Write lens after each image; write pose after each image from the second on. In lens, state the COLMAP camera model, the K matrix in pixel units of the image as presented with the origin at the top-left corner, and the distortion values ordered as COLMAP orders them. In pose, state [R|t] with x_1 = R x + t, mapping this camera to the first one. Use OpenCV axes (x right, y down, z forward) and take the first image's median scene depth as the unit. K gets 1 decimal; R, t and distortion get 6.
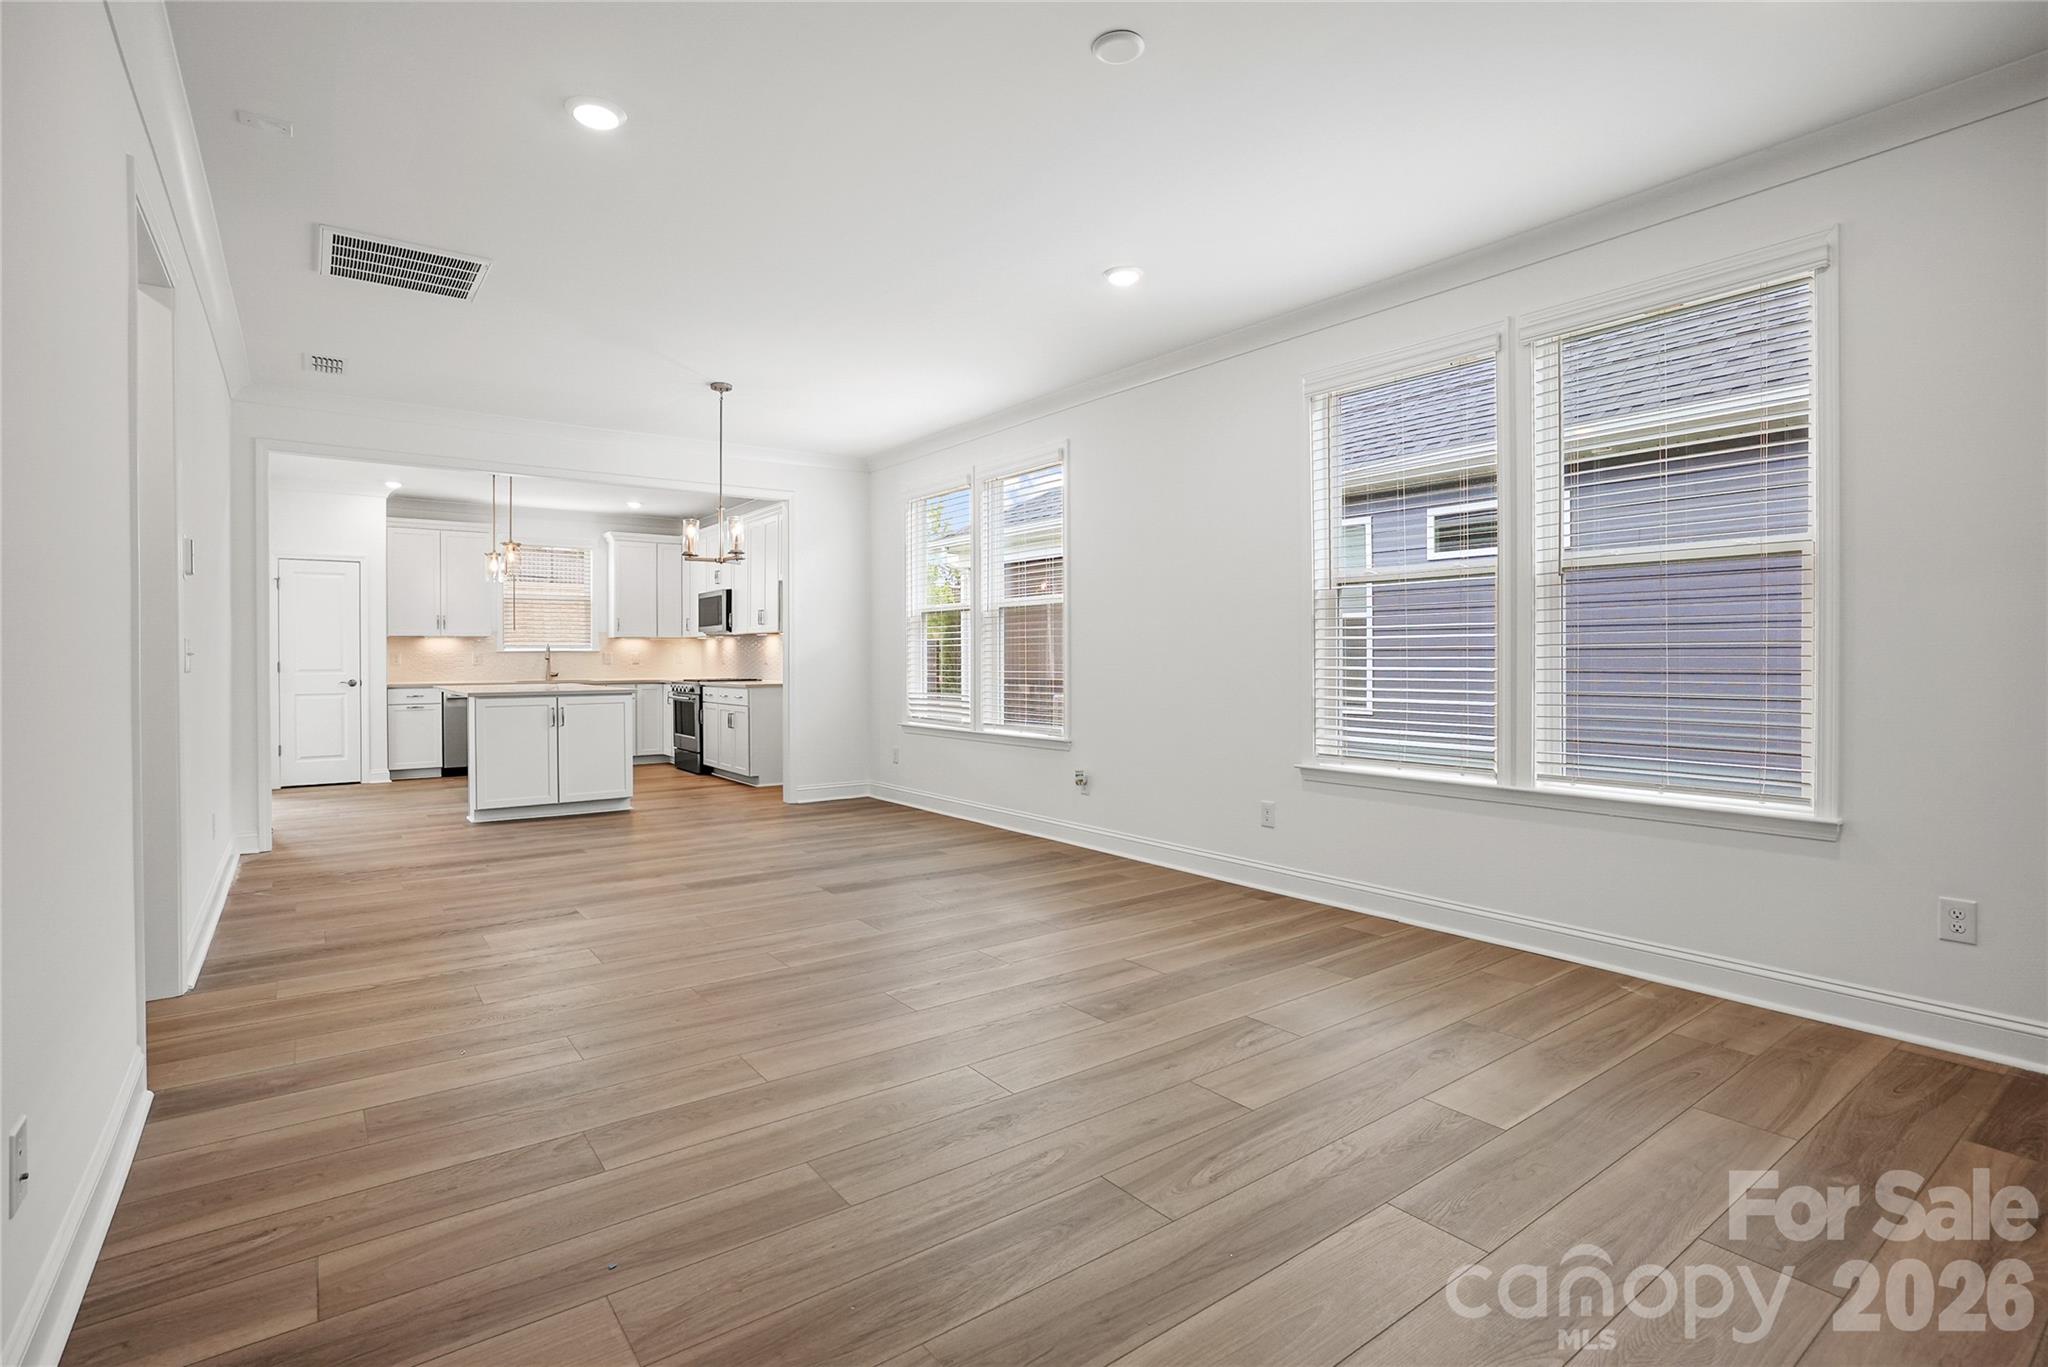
lens RADIAL K [[969.5, 0, 1015.0], [0, 969.5, 658.2], [0, 0, 1]] dist [-0.033065, 0.000228]
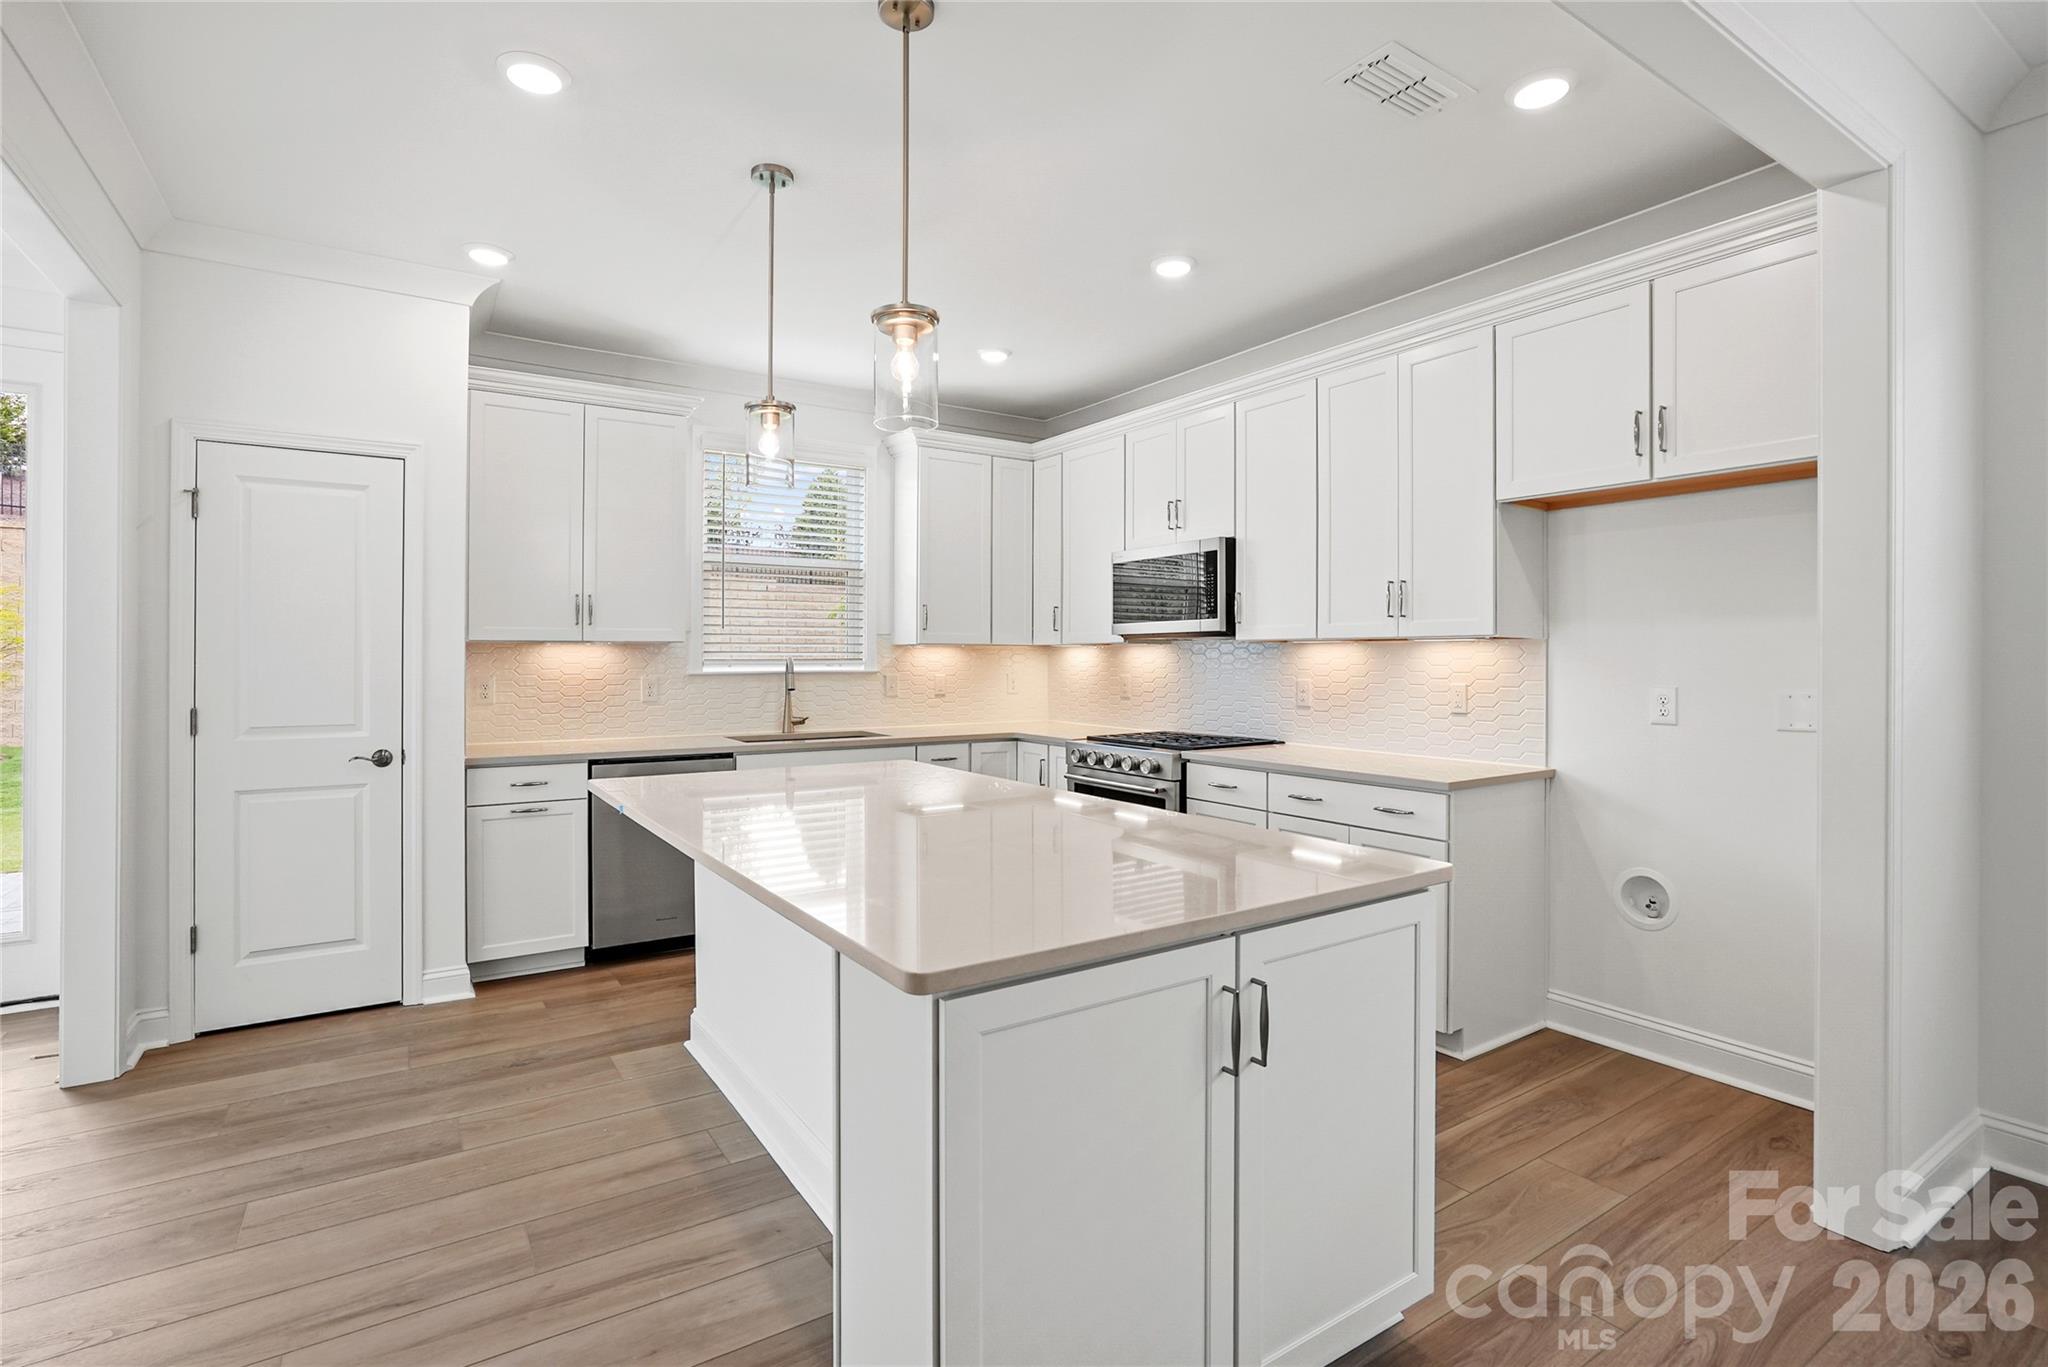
lens RADIAL K [[969.5, 0, 1015.0], [0, 969.5, 658.2], [0, 0, 1]] dist [-0.033065, 0.000228]
pose [[0.998026, 0.003760, -0.062692, -0.365716], [-0.004019, 0.999984, -0.004003, -0.014163], [0.062676, 0.004247, 0.998025, 0.557762]]
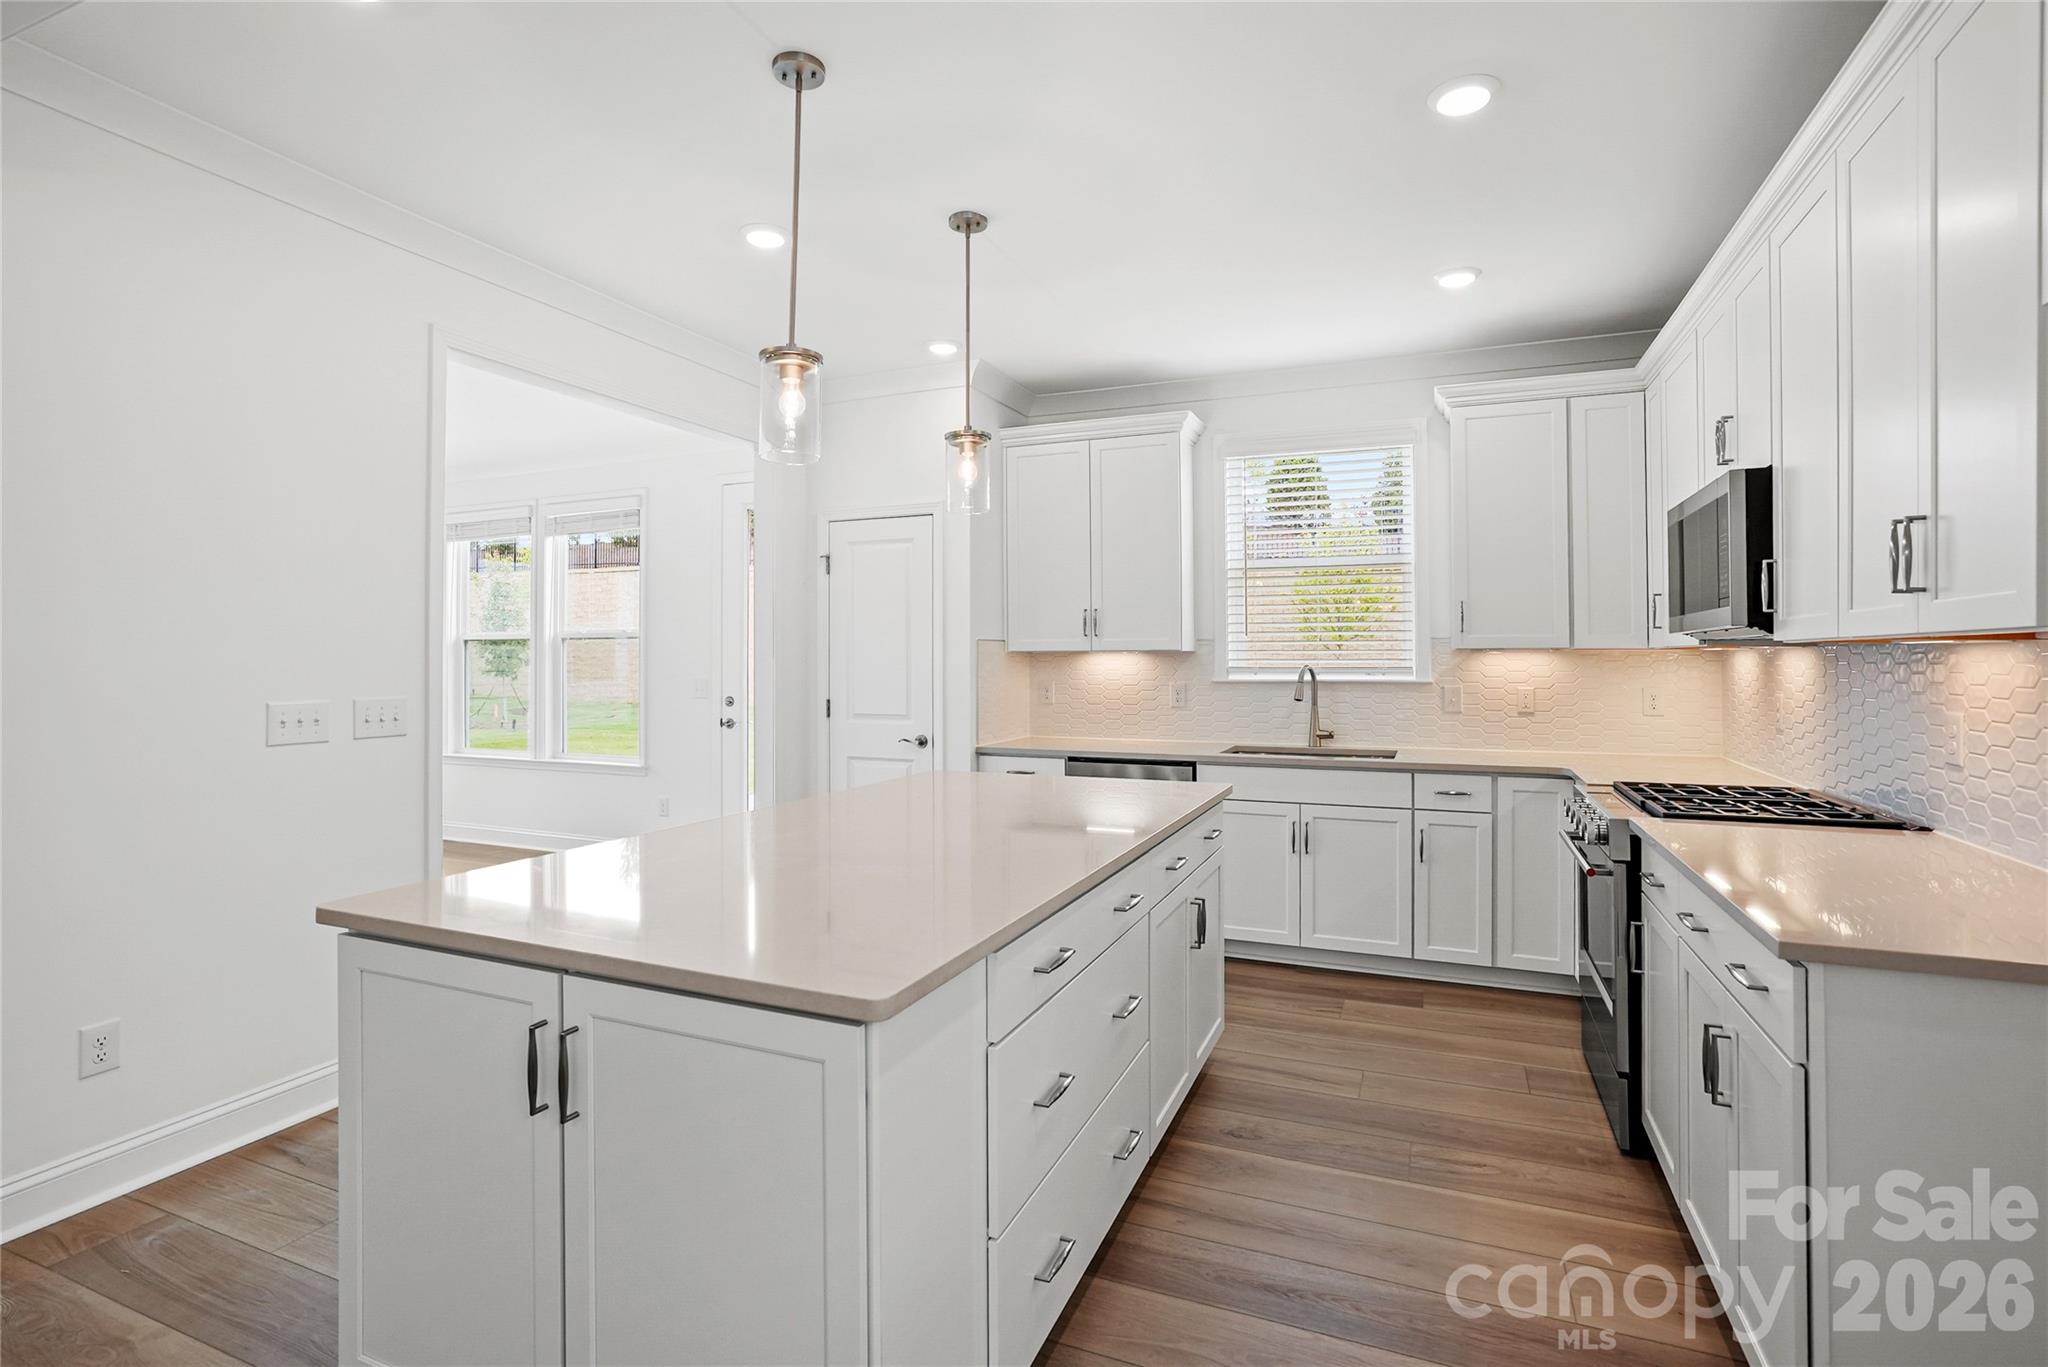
lens RADIAL K [[969.5, 0, 1015.0], [0, 969.5, 658.2], [0, 0, 1]] dist [-0.033065, 0.000228]
pose [[0.503409, 0.002720, -0.864044, -0.177045], [-0.004077, 0.999991, 0.000772, -0.019523], [0.864039, 0.003134, 0.503416, 0.700344]]
